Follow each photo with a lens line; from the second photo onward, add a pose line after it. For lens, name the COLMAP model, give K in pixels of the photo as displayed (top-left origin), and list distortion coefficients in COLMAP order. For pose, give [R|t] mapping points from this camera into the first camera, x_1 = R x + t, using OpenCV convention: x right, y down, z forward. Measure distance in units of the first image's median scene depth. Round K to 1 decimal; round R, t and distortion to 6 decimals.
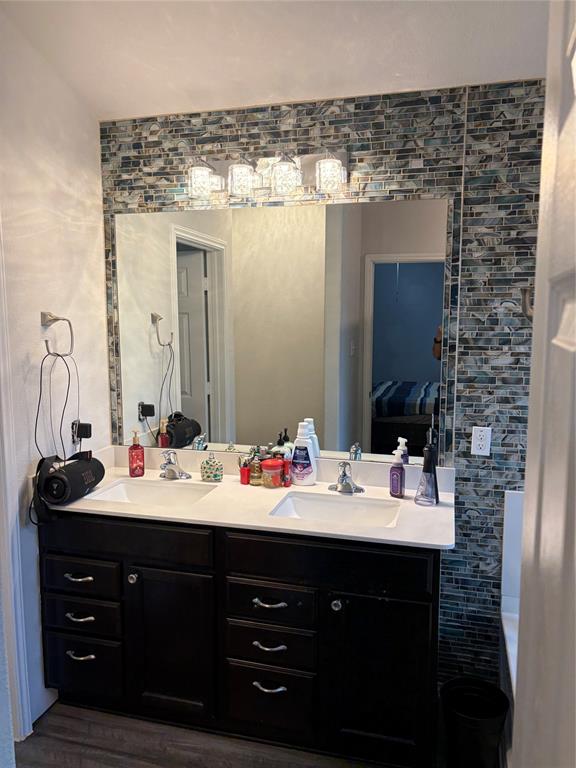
lens RADIAL K [[585.4, 0, 288.0], [0, 585.4, 384.0], [0, 0, 1]] dist [0.032586, -0.000466]
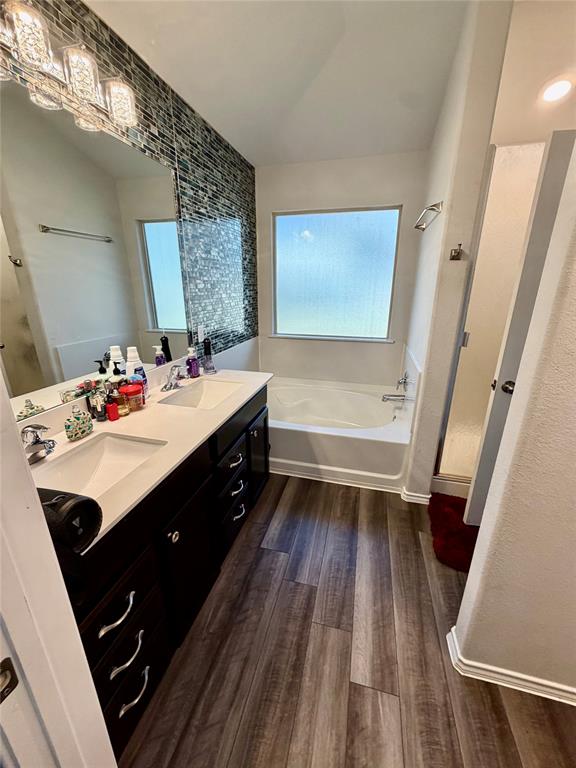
lens RADIAL K [[307.3, 0, 287.0], [0, 307.3, 380.1], [0, 0, 1]] dist [0.000481, -0.000197]
pose [[-0.007547, -0.302869, 0.953002, -0.611262], [0.114667, 0.946481, 0.301705, -0.019829], [-0.993375, 0.111555, 0.027587, 0.755765]]
